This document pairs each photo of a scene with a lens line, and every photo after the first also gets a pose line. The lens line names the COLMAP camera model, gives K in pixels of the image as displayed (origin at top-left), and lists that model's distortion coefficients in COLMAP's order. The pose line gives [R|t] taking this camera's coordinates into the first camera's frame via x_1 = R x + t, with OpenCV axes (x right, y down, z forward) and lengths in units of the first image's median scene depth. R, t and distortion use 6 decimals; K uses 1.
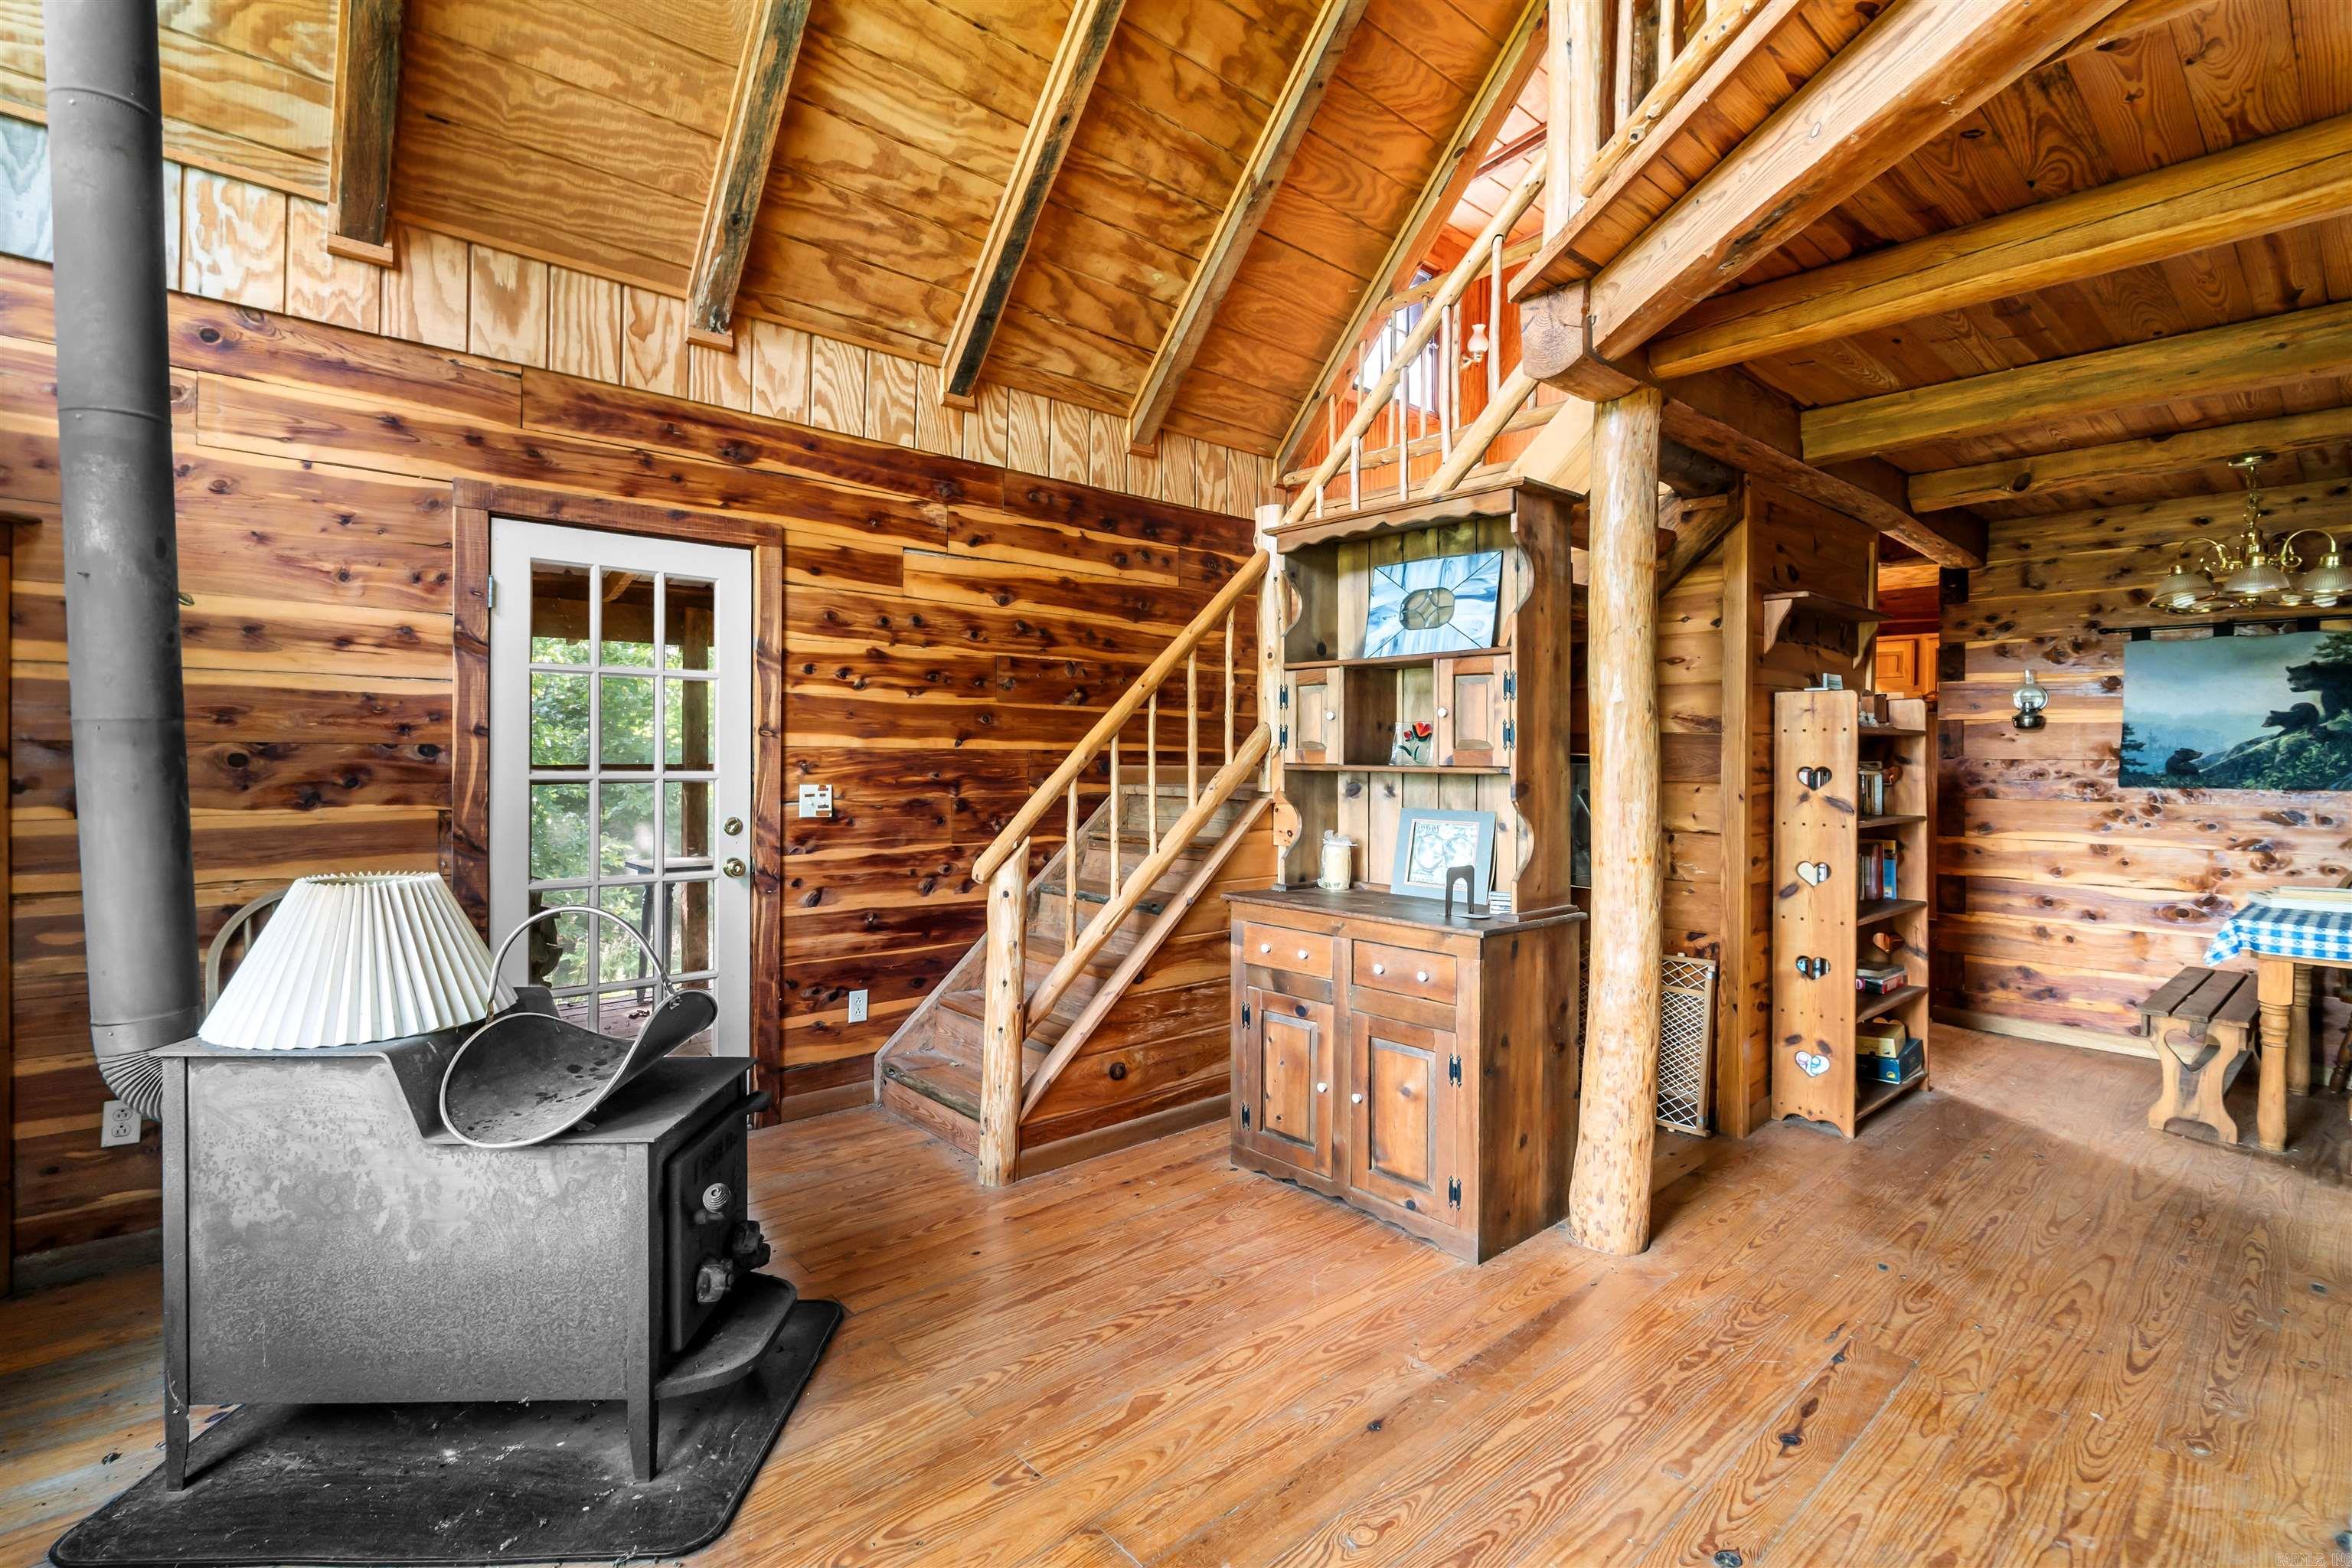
lens RADIAL K [[1082.3, 0, 1178.7], [0, 1082.3, 761.5], [0, 0, 1]] dist [-0.006255, -0.000218]
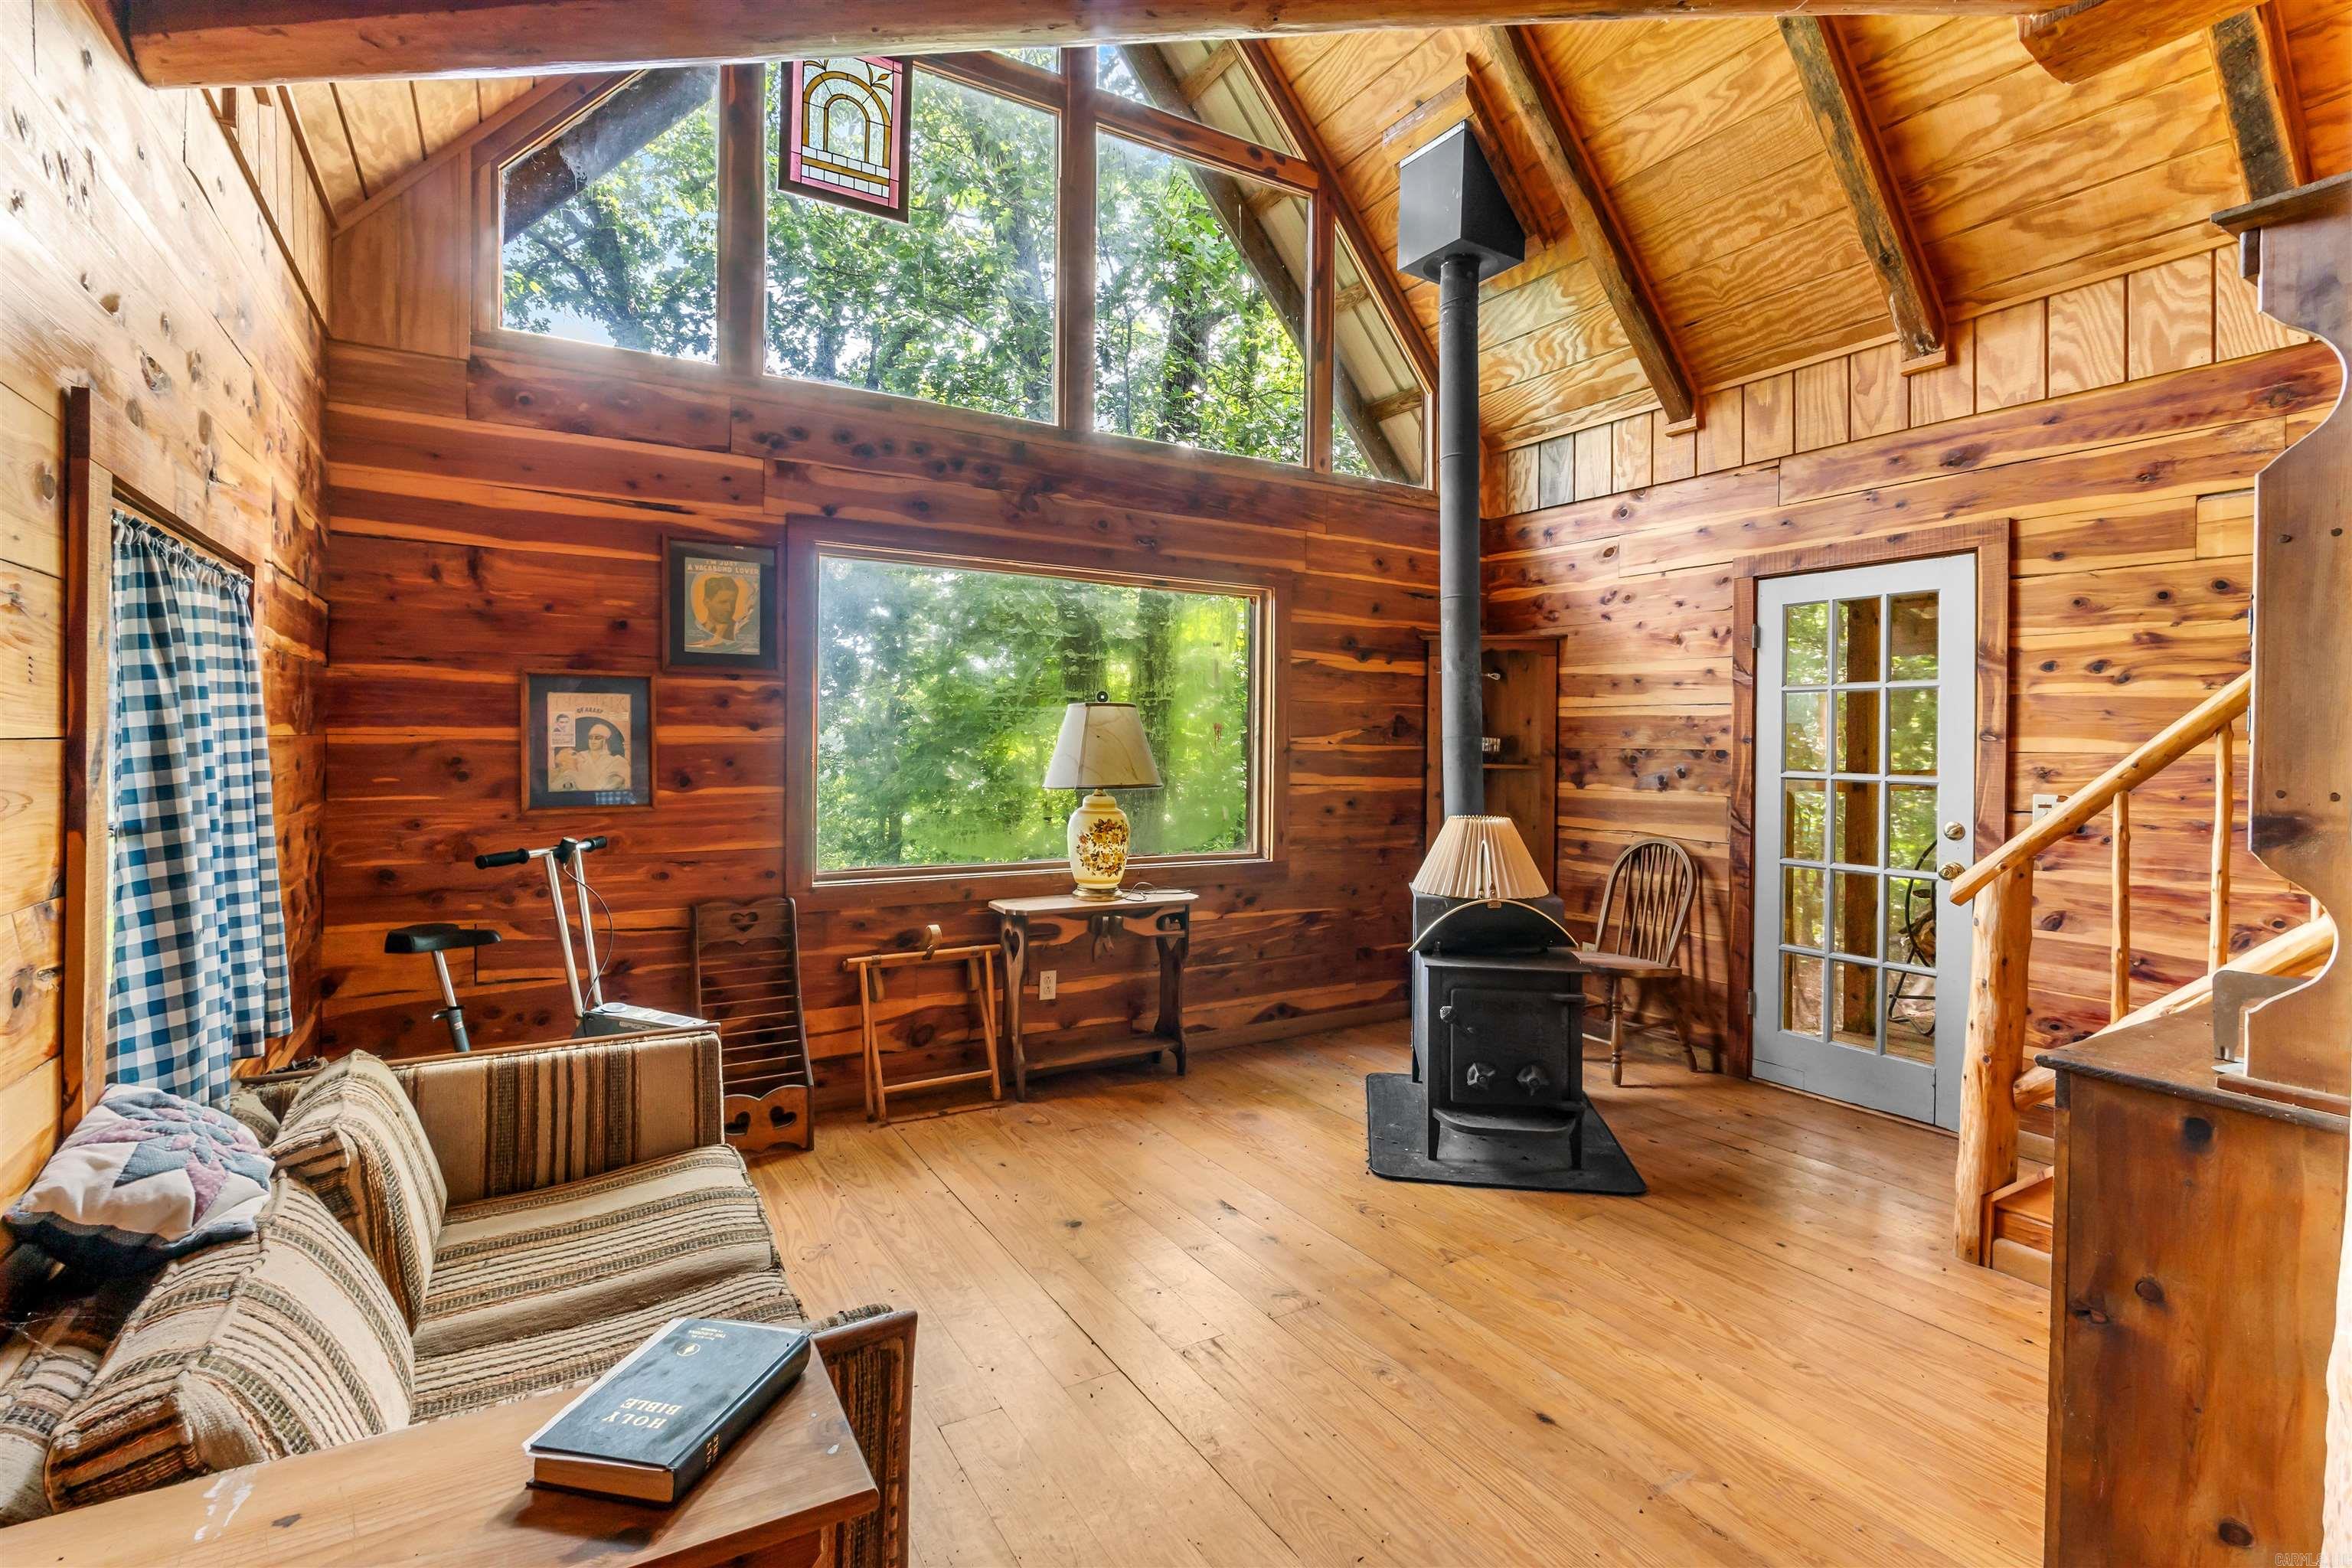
lens RADIAL K [[1082.3, 0, 1194.6], [0, 1082.3, 748.7], [0, 0, 1]] dist [-0.006255, -0.000218]
pose [[-0.173718, -0.006628, -0.984773, 0.686161], [-0.021227, 0.999770, -0.002984, 0.001172], [0.984567, 0.020386, -0.173819, 0.468718]]
